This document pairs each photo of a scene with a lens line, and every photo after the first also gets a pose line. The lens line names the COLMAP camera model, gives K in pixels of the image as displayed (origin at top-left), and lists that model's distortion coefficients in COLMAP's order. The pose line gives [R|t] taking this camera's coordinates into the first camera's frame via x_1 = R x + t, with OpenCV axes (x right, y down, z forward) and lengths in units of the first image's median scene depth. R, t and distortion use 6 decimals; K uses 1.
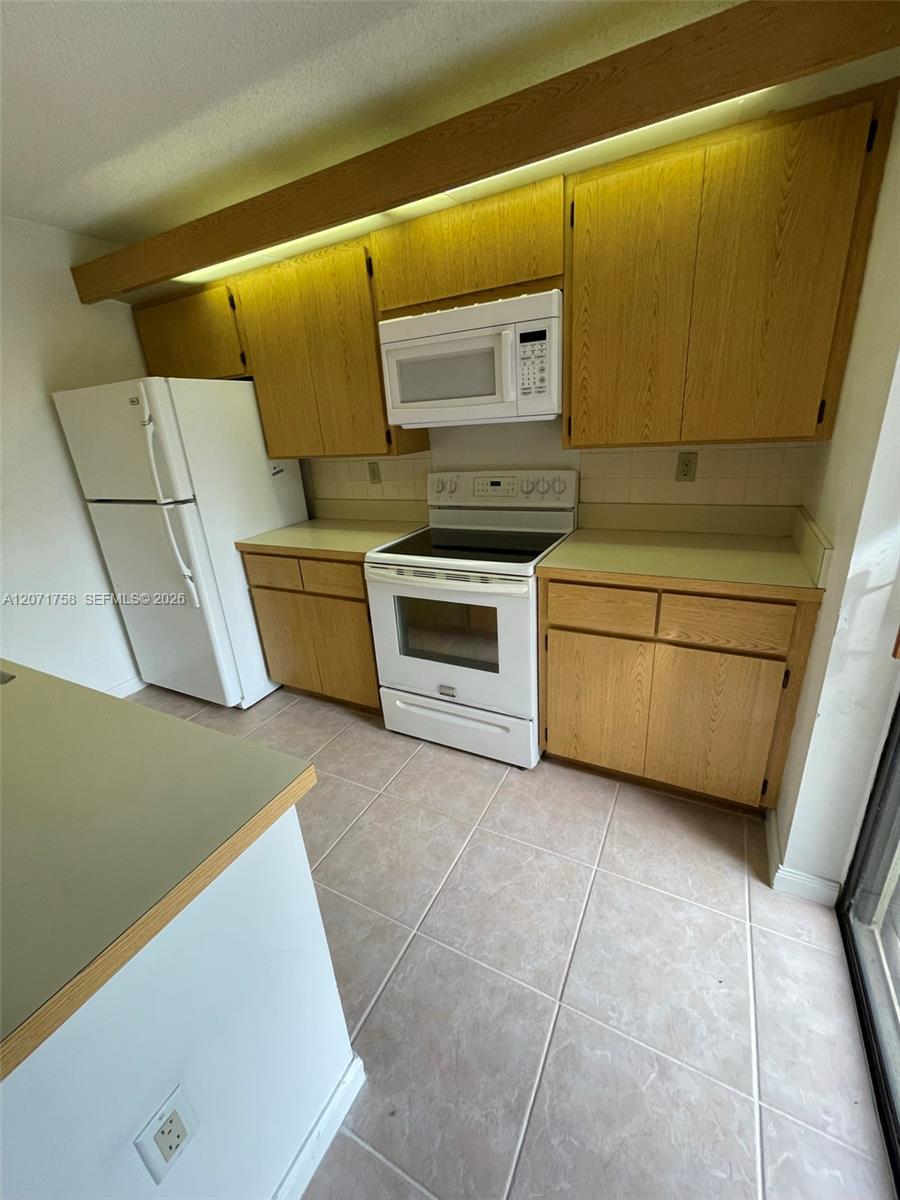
lens RADIAL K [[484.6, 0, 452.5], [0, 484.6, 602.6], [0, 0, 1]] dist [0.004603, 0.000385]
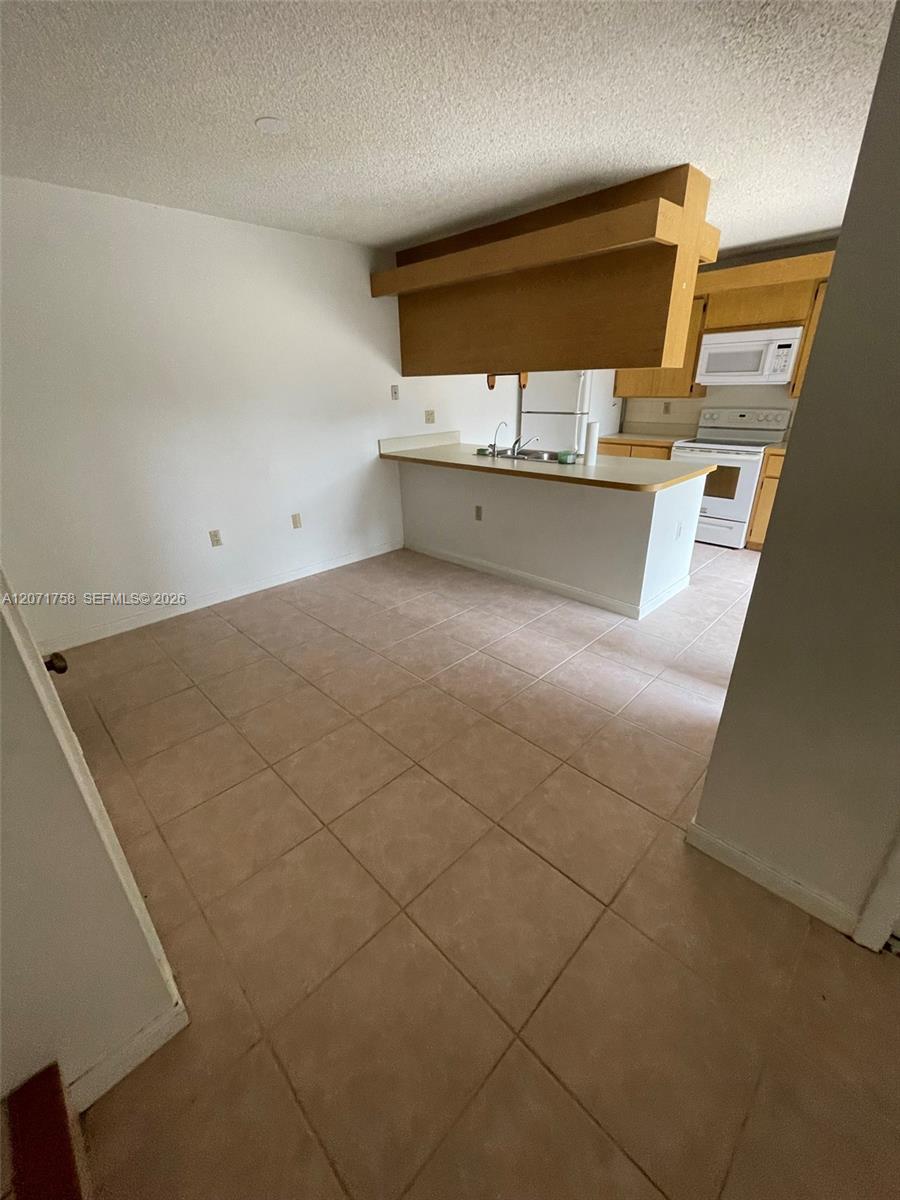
lens RADIAL K [[484.6, 0, 446.8], [0, 484.6, 596.6], [0, 0, 1]] dist [0.004603, 0.000385]
pose [[0.951884, 0.161338, -0.260552, -0.489663], [-0.143682, 0.985917, 0.085577, 0.564245], [0.270690, -0.044023, 0.961660, -1.472032]]
